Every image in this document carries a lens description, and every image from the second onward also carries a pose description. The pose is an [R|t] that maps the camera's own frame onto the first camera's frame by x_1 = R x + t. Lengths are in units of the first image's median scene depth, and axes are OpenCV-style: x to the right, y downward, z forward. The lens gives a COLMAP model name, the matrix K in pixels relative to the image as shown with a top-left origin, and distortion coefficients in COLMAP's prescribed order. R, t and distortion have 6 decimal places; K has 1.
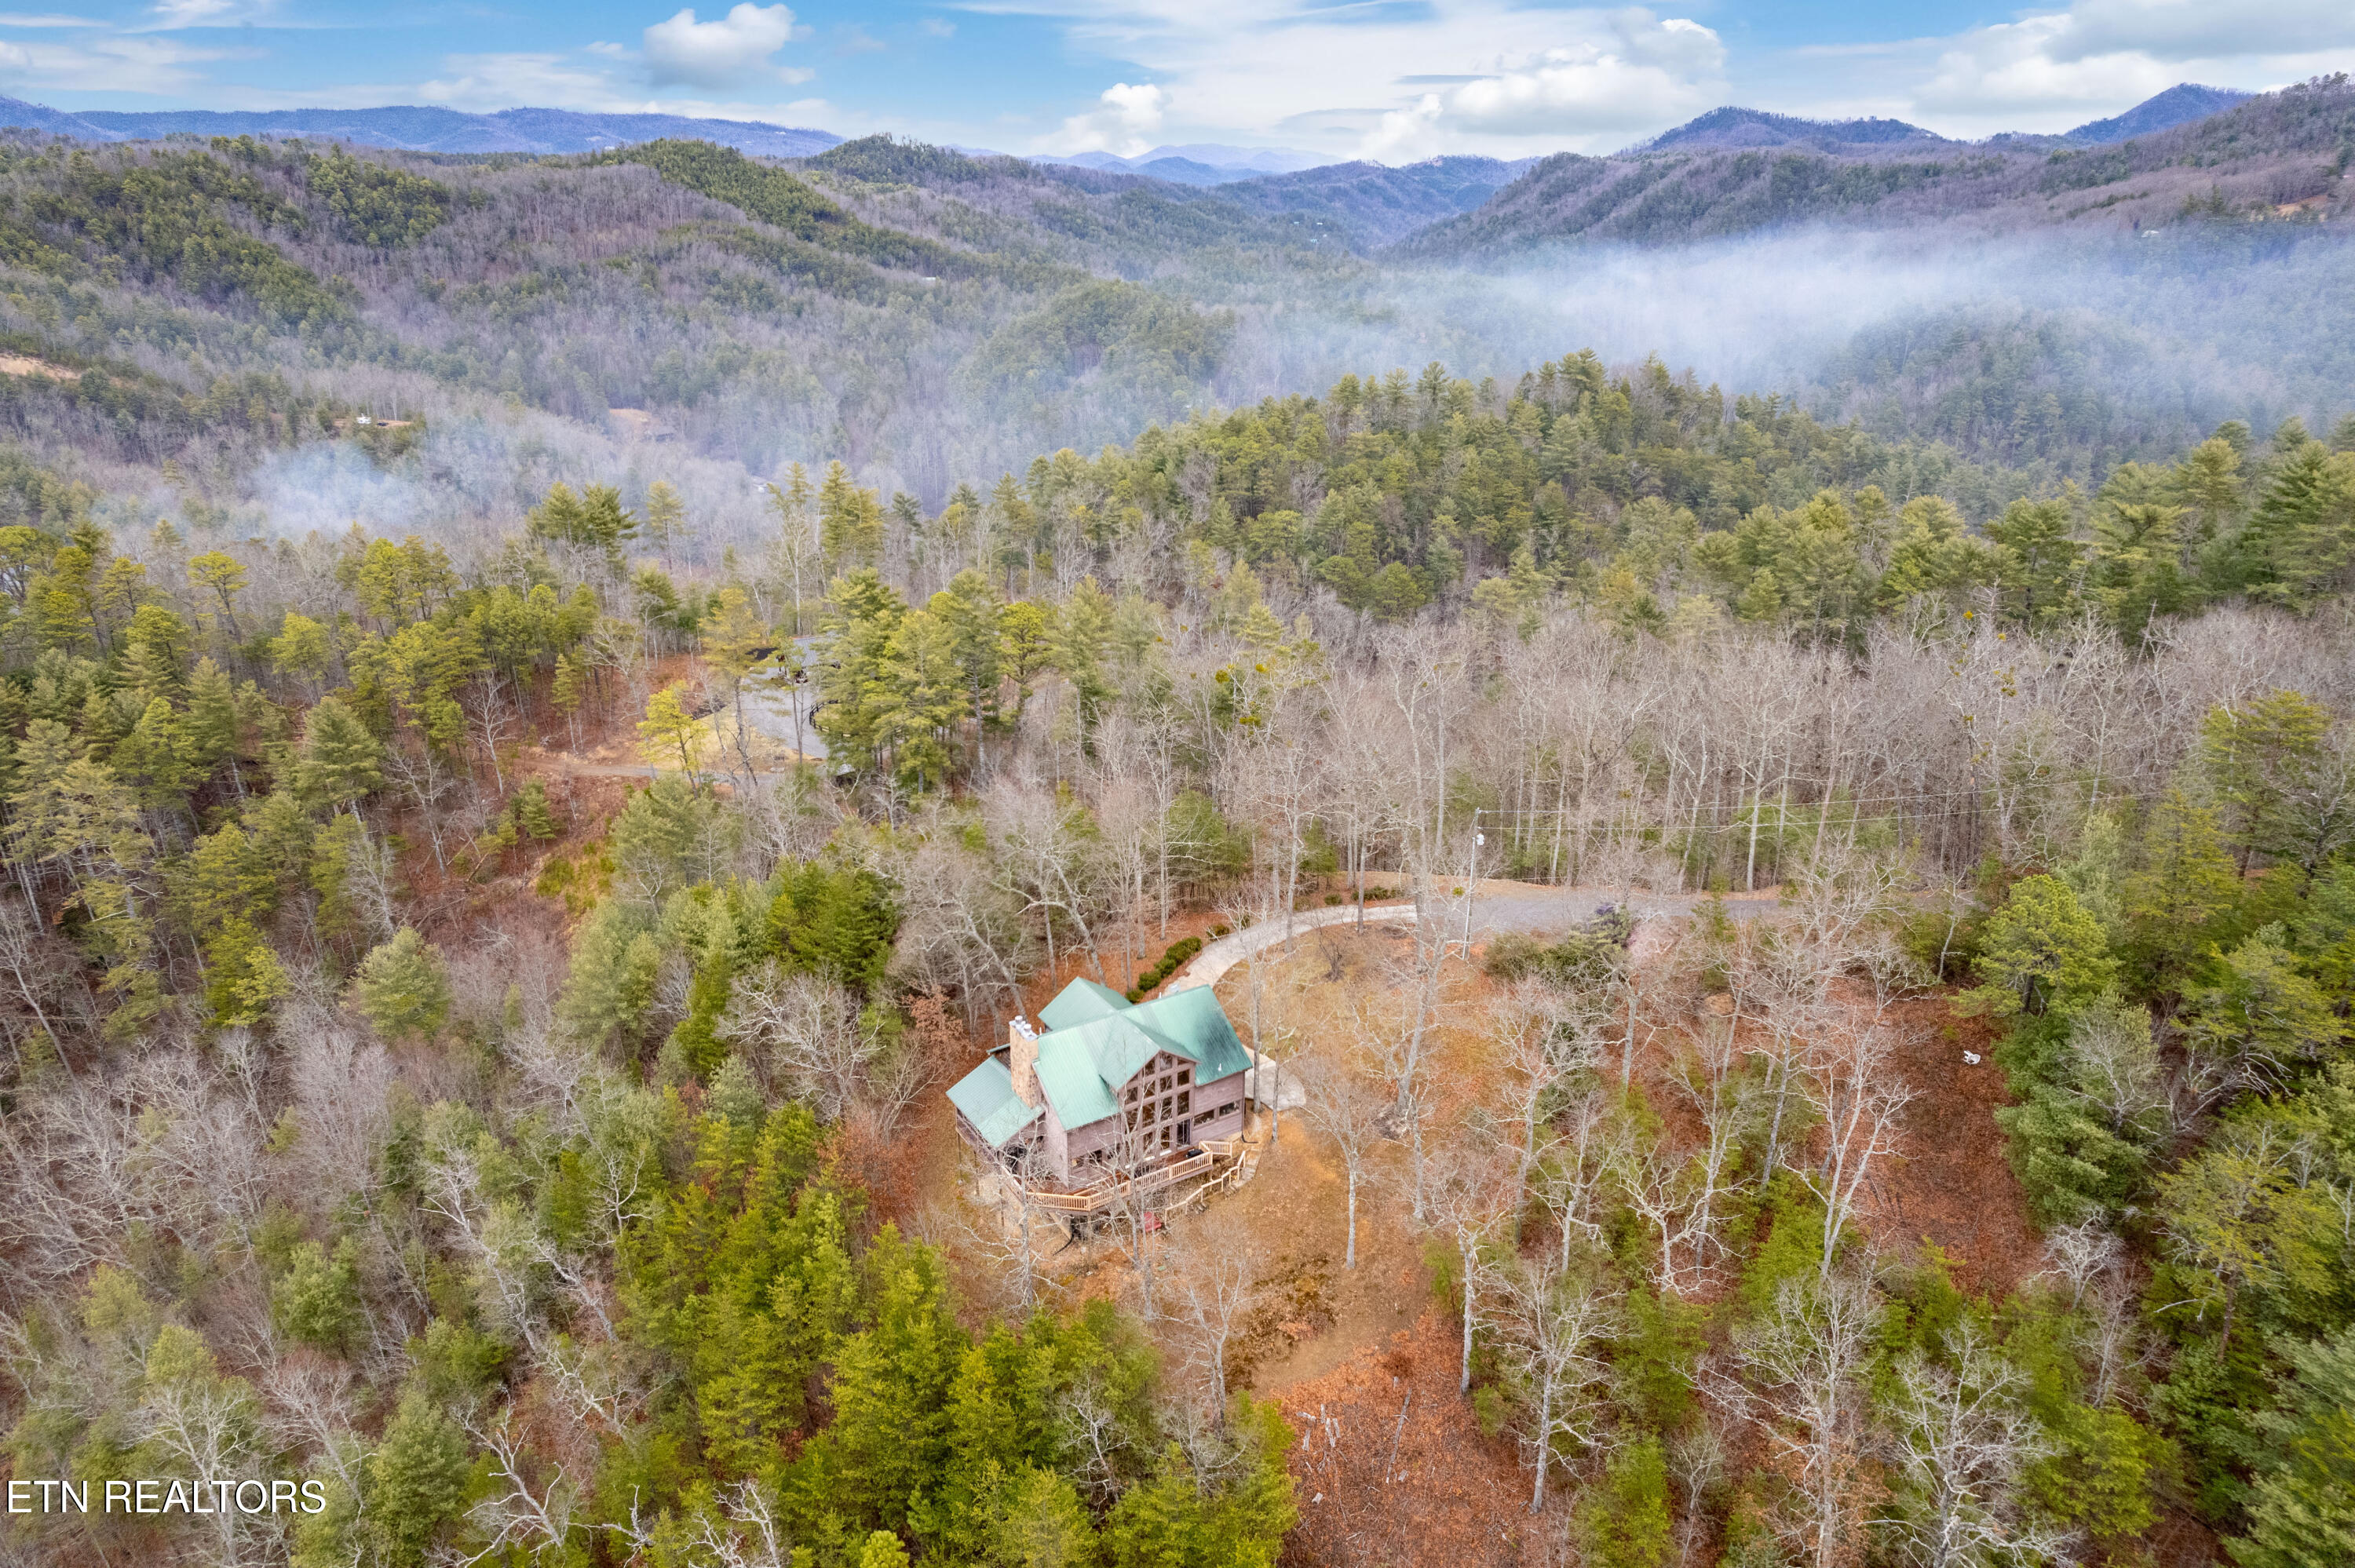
lens RADIAL K [[1563.9, 0, 1177.5], [0, 1563.9, 784.0], [0, 0, 1]] dist [-0.069982, 0.095138]
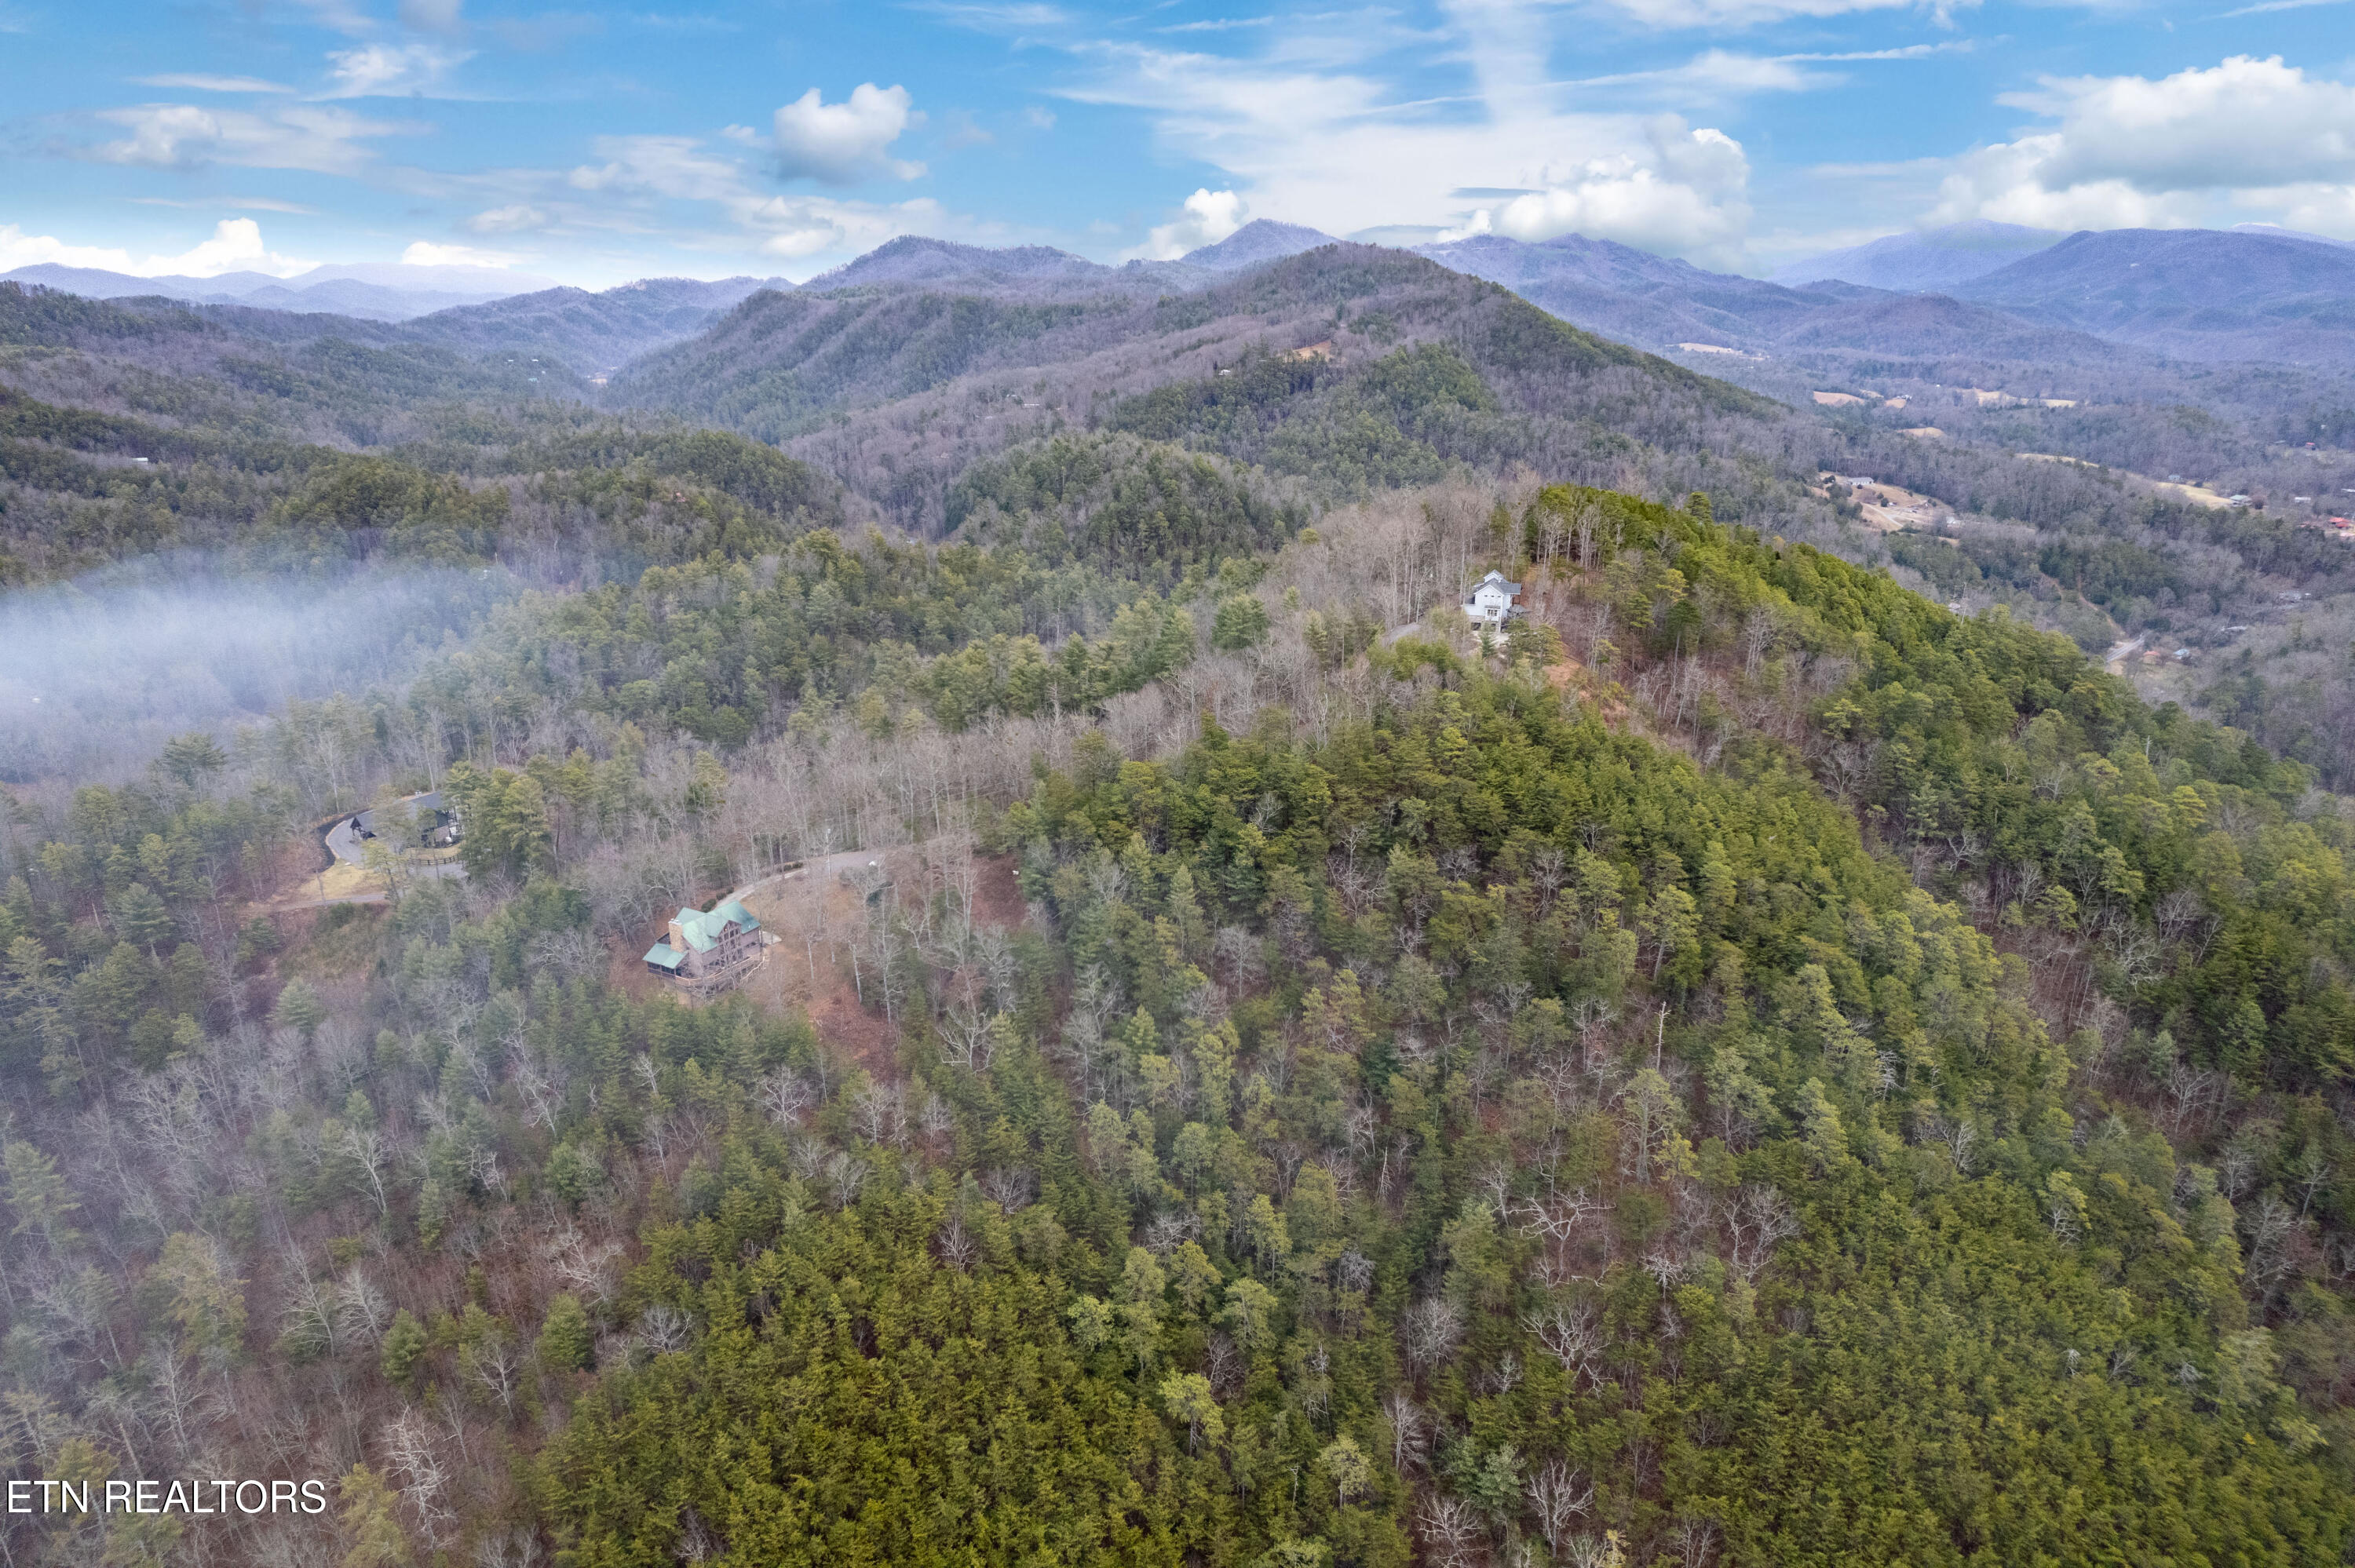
lens RADIAL K [[1563.9, 0, 1177.5], [0, 1563.9, 784.0], [0, 0, 1]] dist [-0.069982, 0.095138]
pose [[0.888605, -0.150820, 0.433169, -0.038279], [0.177040, 0.983989, -0.020576, 0.011228], [-0.423130, 0.094972, 0.901078, -0.150345]]
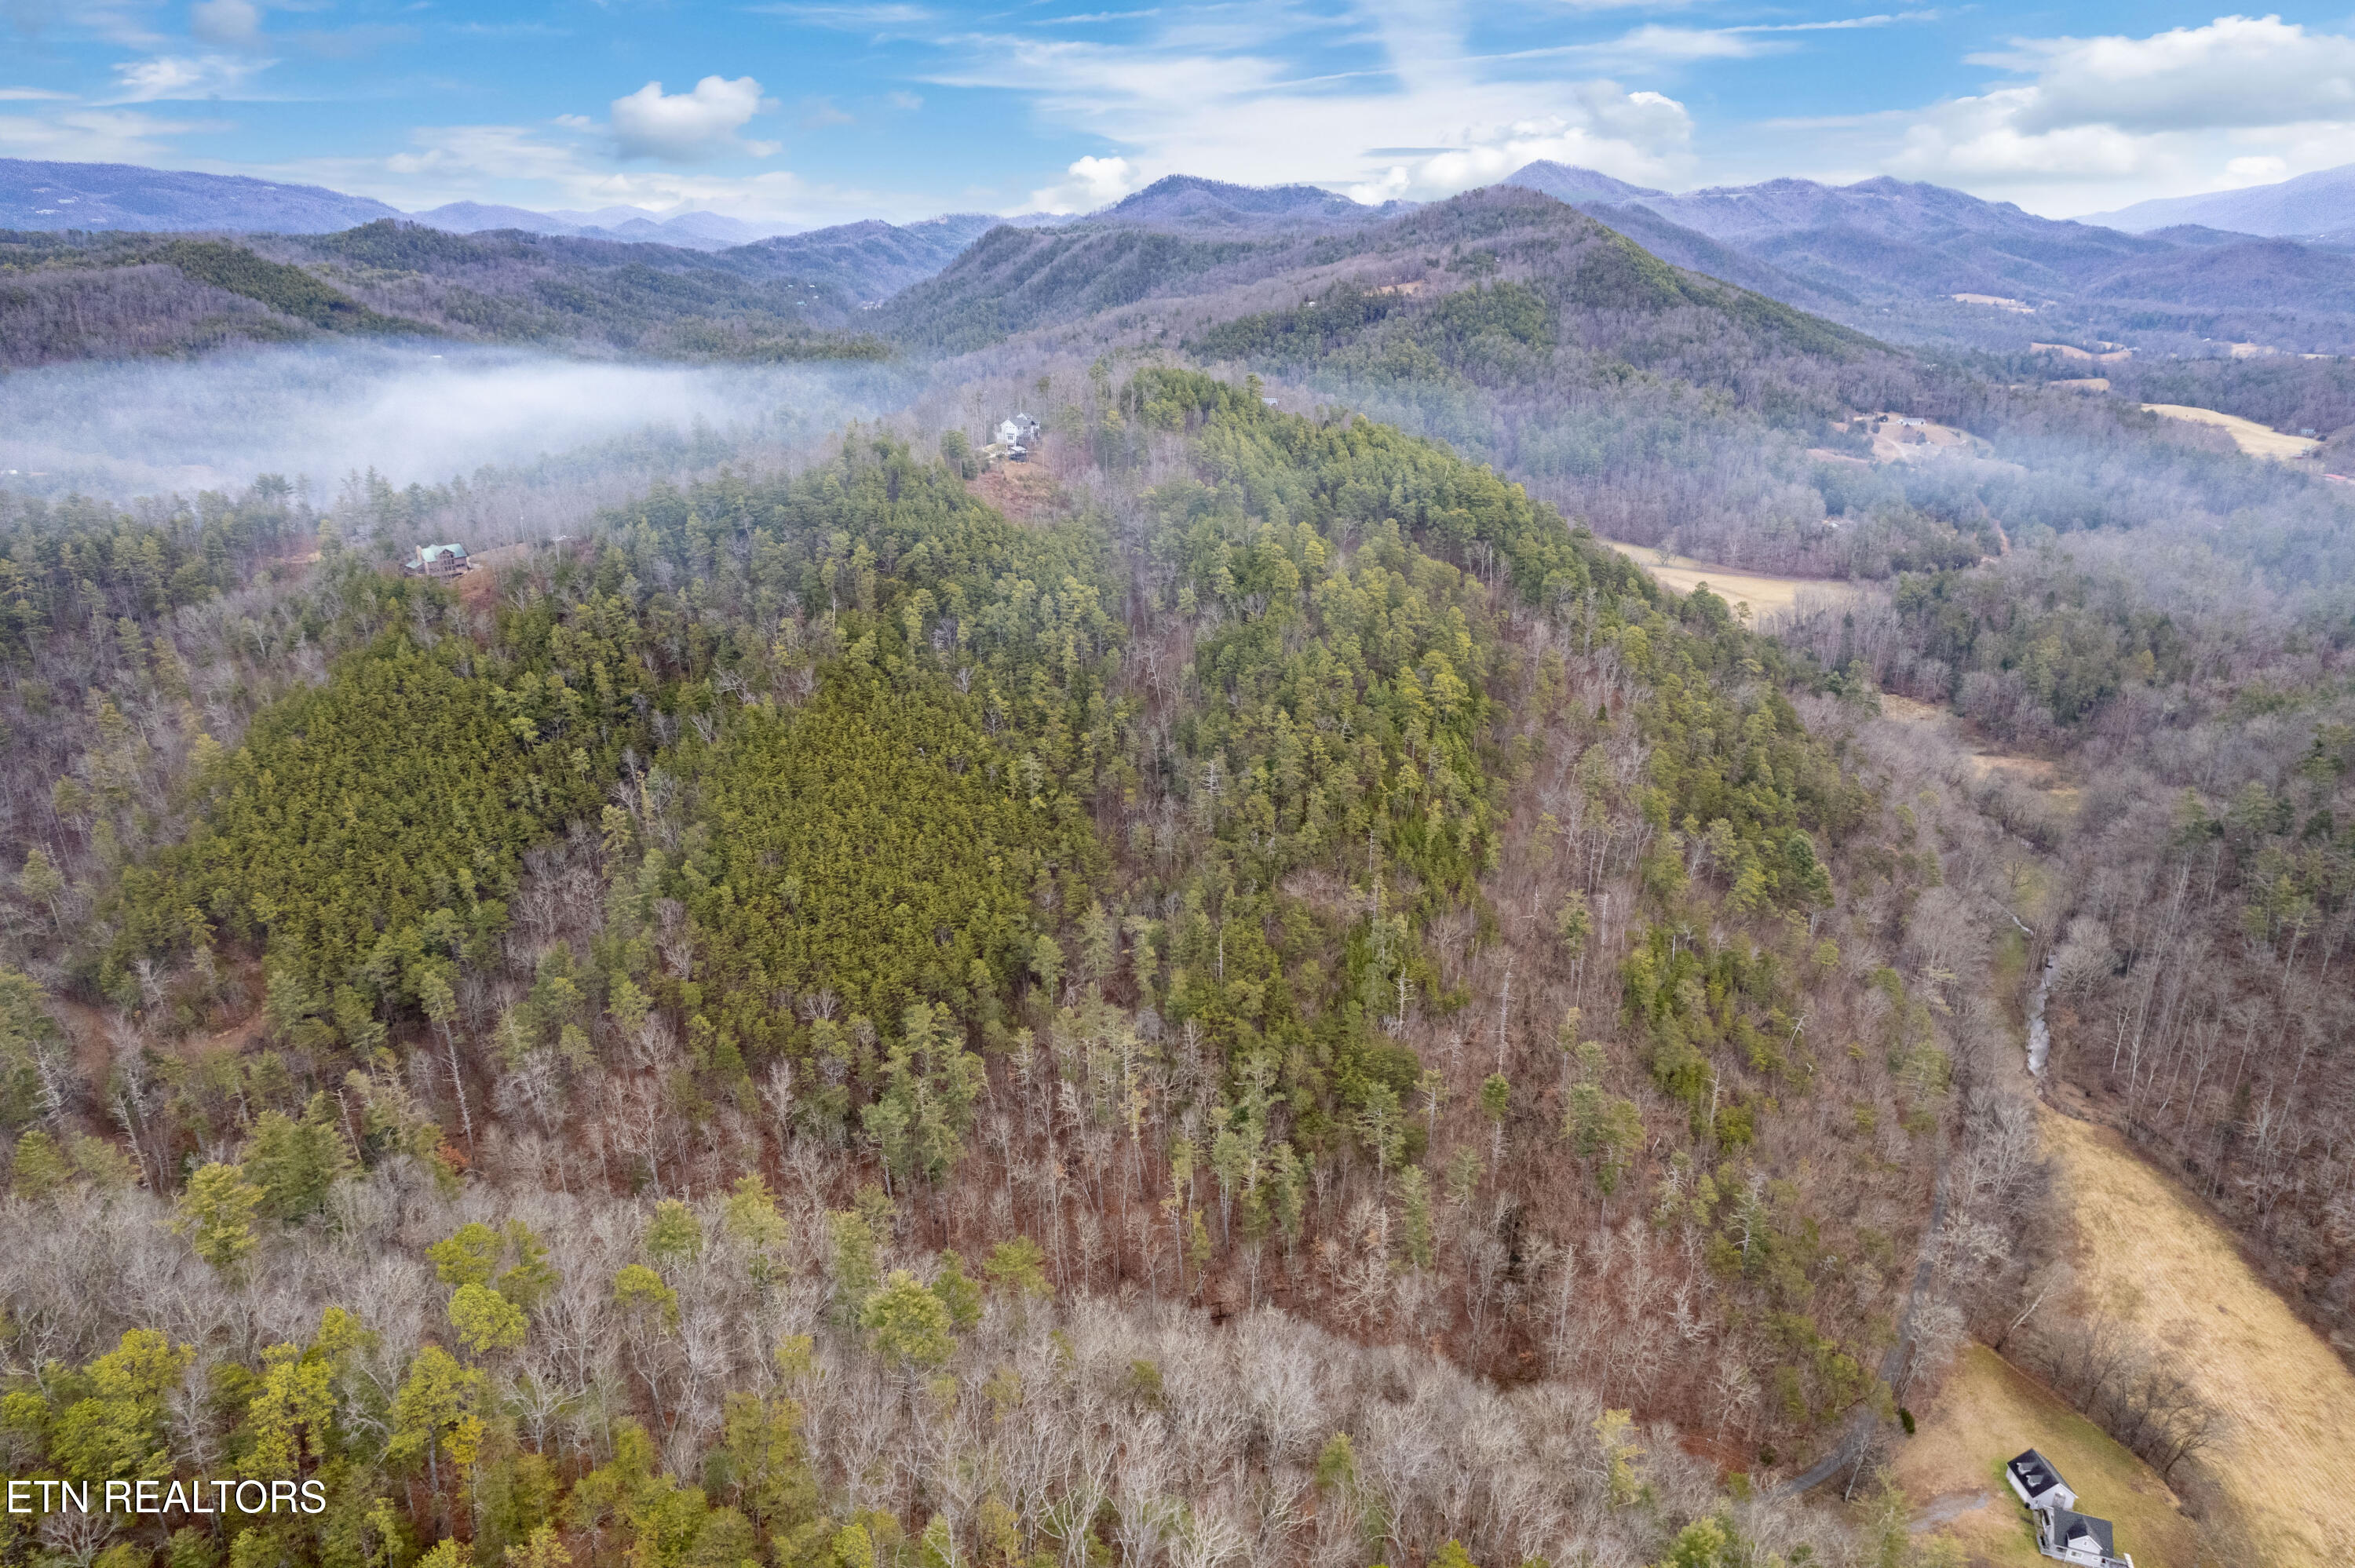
lens RADIAL K [[1563.9, 0, 1177.5], [0, 1563.9, 784.0], [0, 0, 1]] dist [-0.069982, 0.095138]
pose [[0.963677, -0.094770, 0.249690, 0.086101], [0.100862, 0.994832, -0.011688, 0.110579], [-0.247292, 0.036448, 0.968255, -0.407313]]
